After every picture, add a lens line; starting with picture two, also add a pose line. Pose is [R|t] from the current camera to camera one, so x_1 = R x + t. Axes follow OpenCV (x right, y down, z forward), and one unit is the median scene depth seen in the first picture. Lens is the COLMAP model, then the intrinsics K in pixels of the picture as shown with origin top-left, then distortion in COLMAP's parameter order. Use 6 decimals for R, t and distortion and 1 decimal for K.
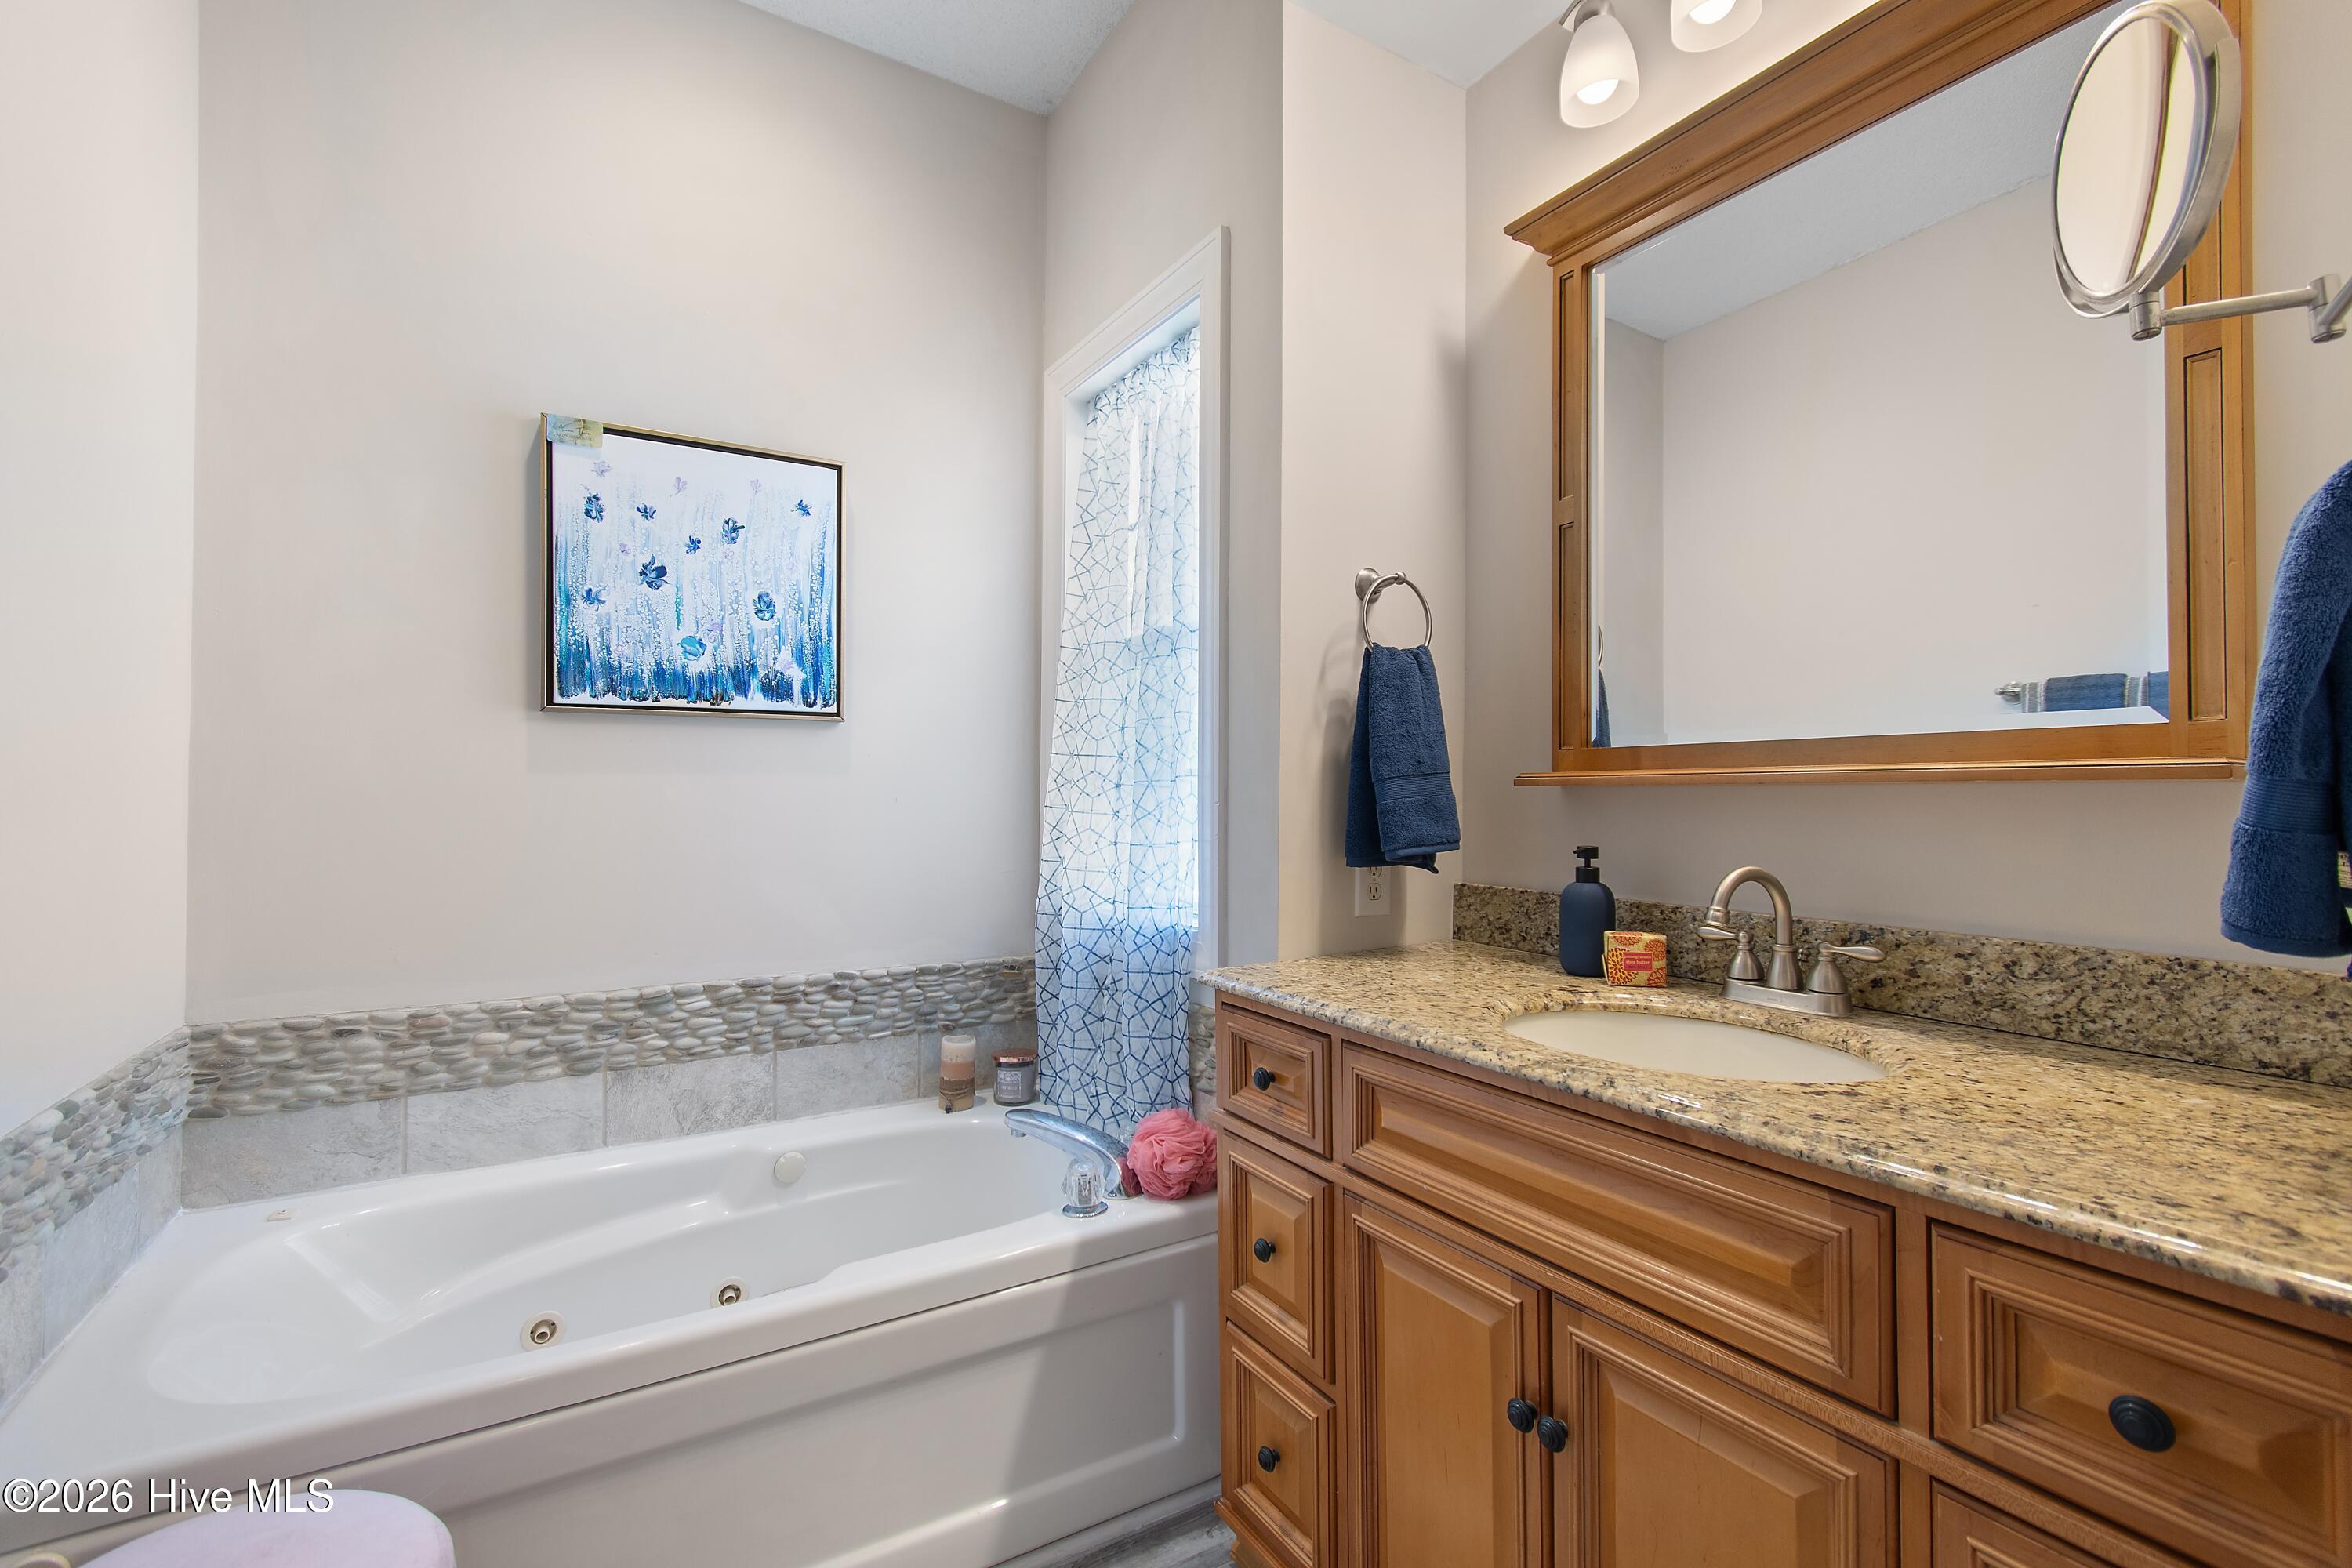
lens RADIAL K [[1038.2, 0, 1177.8], [0, 1038.2, 778.8], [0, 0, 1]] dist [0.001338, -0.000165]
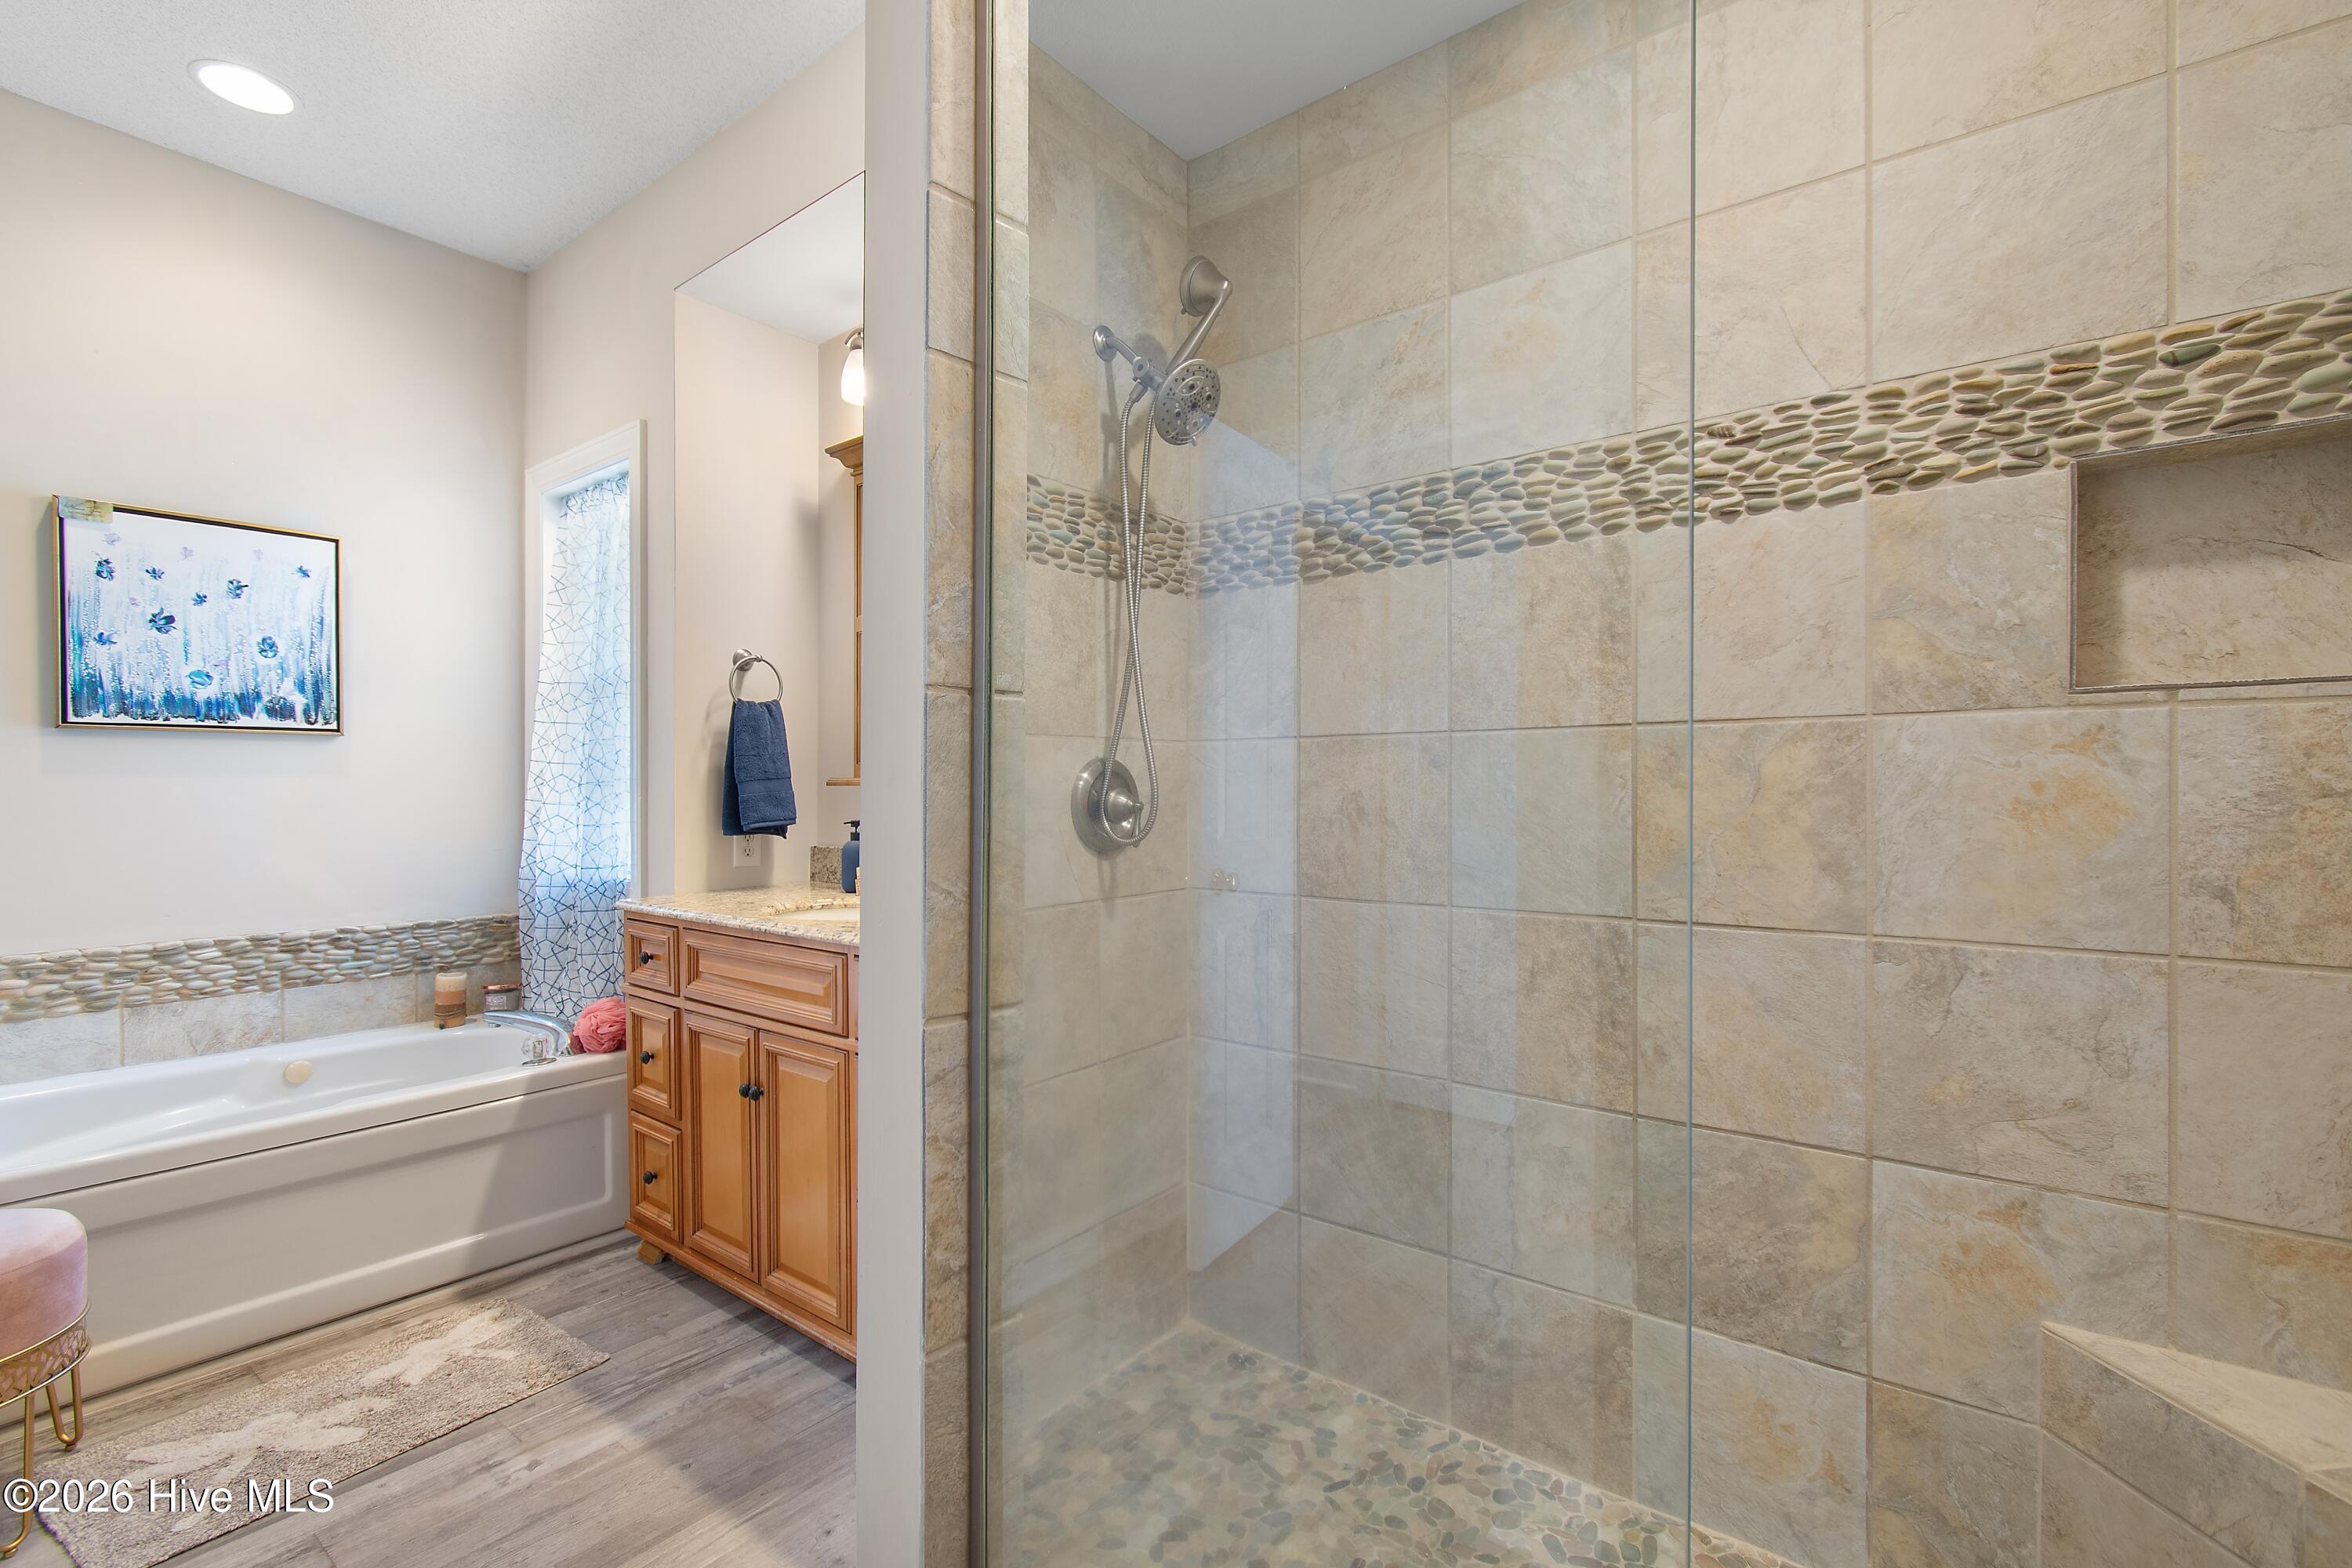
lens RADIAL K [[1034.8, 0, 1177.1], [0, 1034.8, 791.7], [0, 0, 1]] dist [-0.001398, -0.001485]
pose [[0.933148, -0.004462, 0.359465, 0.205860], [-0.002689, 0.999808, 0.019392, -0.014190], [-0.359482, -0.019062, 0.932957, -0.641674]]
